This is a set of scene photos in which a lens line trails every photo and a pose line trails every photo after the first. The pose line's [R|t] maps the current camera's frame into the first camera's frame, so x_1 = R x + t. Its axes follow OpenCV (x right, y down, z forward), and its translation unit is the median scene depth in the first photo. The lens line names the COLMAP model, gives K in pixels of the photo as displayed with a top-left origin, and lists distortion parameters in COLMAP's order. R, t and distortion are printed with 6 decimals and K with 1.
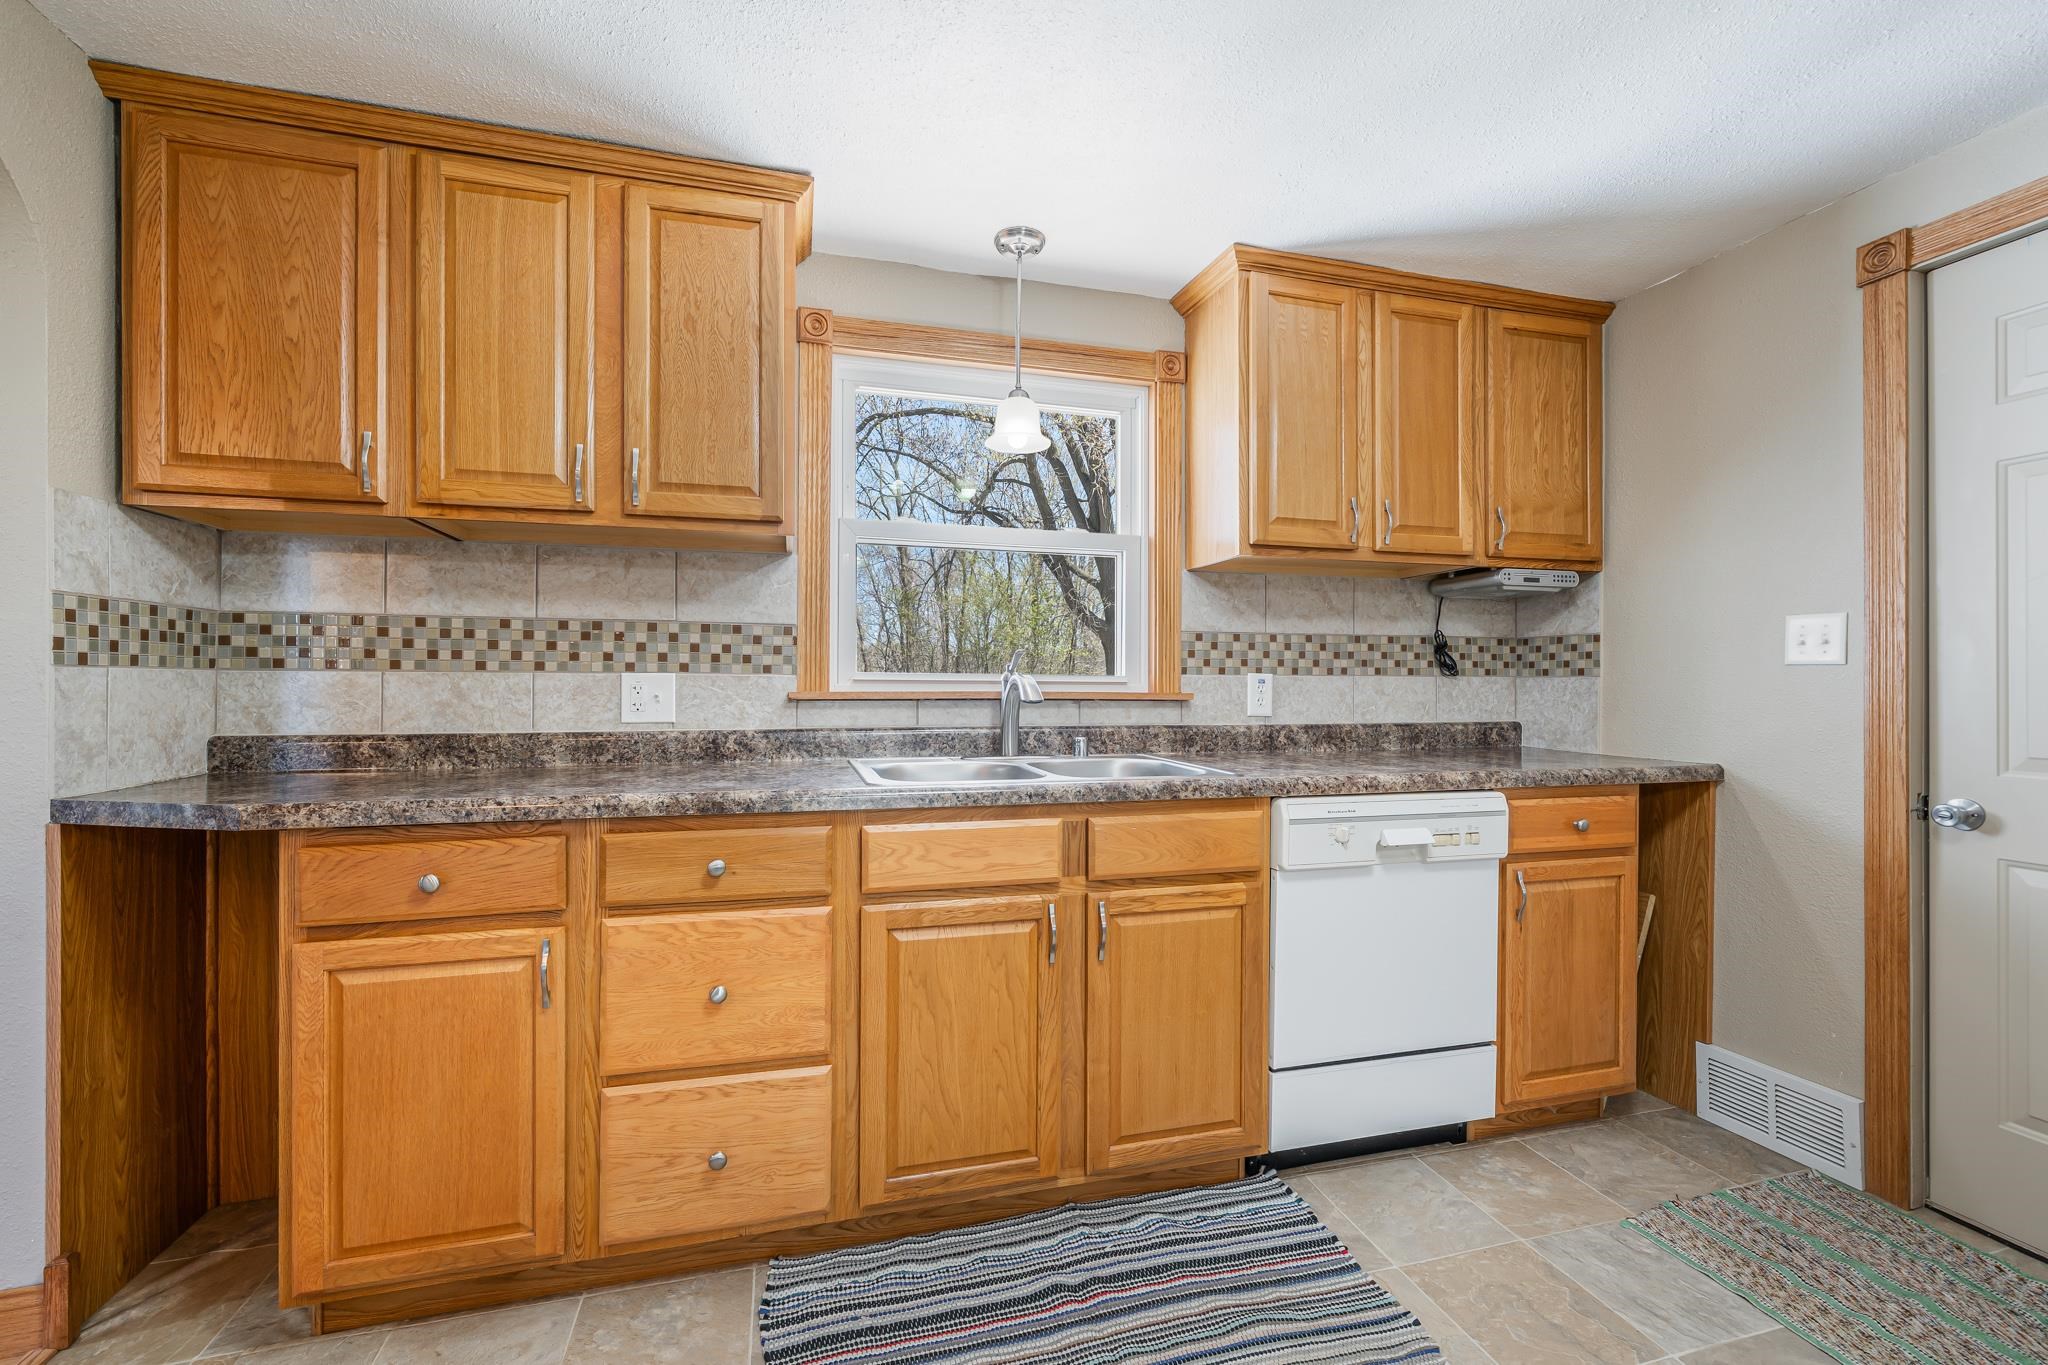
lens RADIAL K [[843.4, 0, 1009.6], [0, 843.4, 680.3], [0, 0, 1]] dist [0.004325, 0.000369]
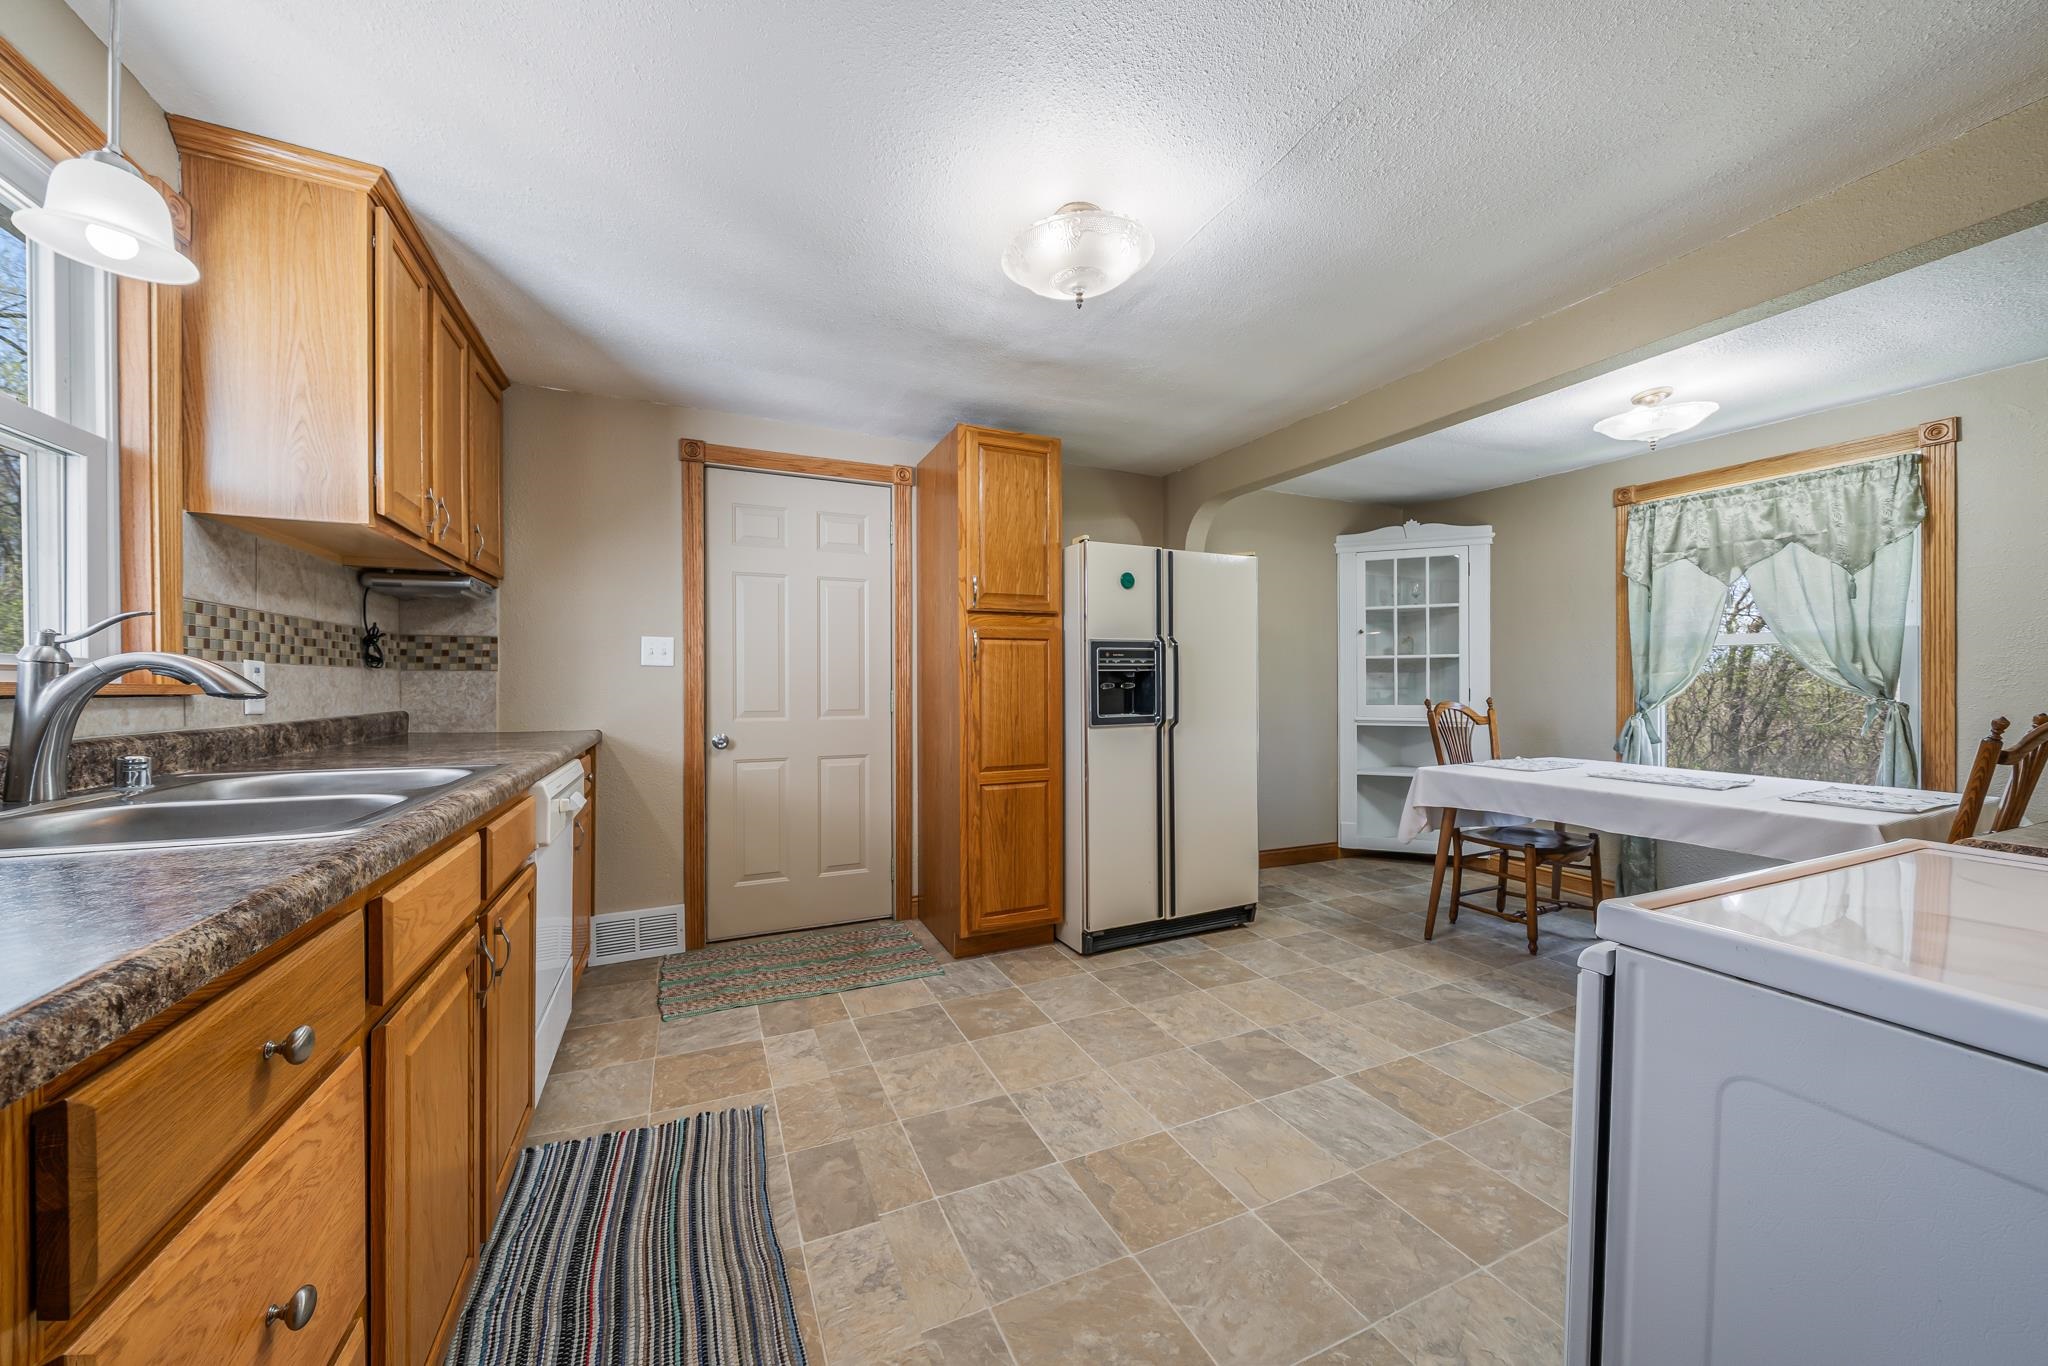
lens RADIAL K [[717.2, 0, 1025.5], [0, 717.2, 683.4], [0, 0, 1]] dist [-0.013064, 0.000701]
pose [[-0.167554, -0.001360, 0.985862, -0.610759], [-0.004949, 0.999988, 0.000538, 0.012227], [-0.985851, -0.004788, -0.167558, 0.503770]]
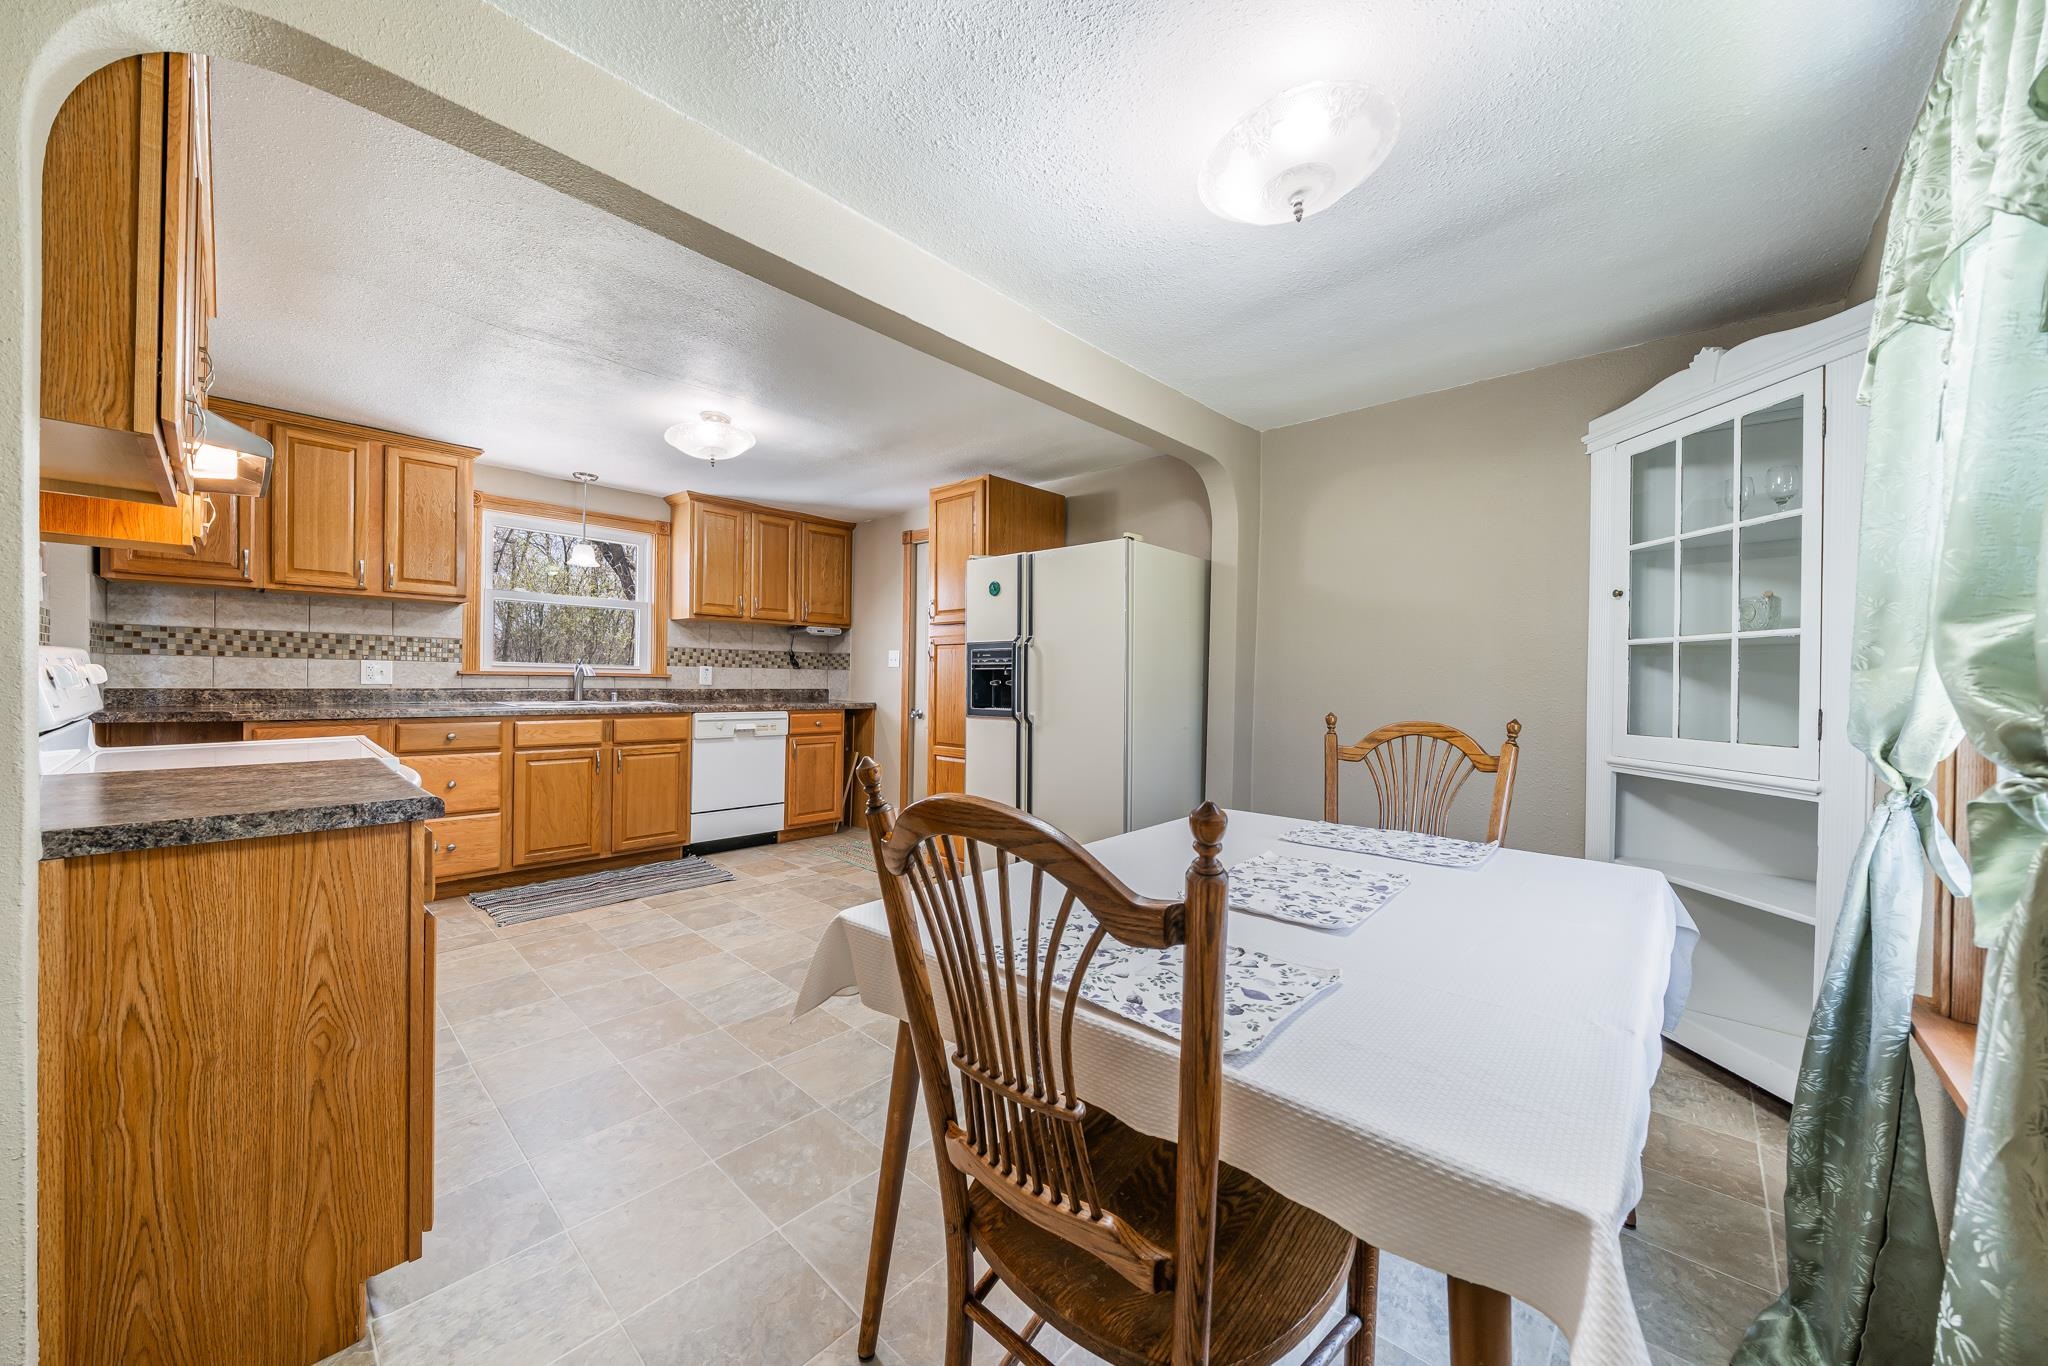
lens RADIAL K [[717.2, 0, 1019.2], [0, 717.2, 687.5], [0, 0, 1]] dist [-0.013064, 0.000701]
pose [[0.843035, 0.004849, 0.537836, -0.035614], [-0.017974, 0.999655, 0.019161, -0.003870], [-0.537558, -0.025821, 0.842832, -1.368253]]
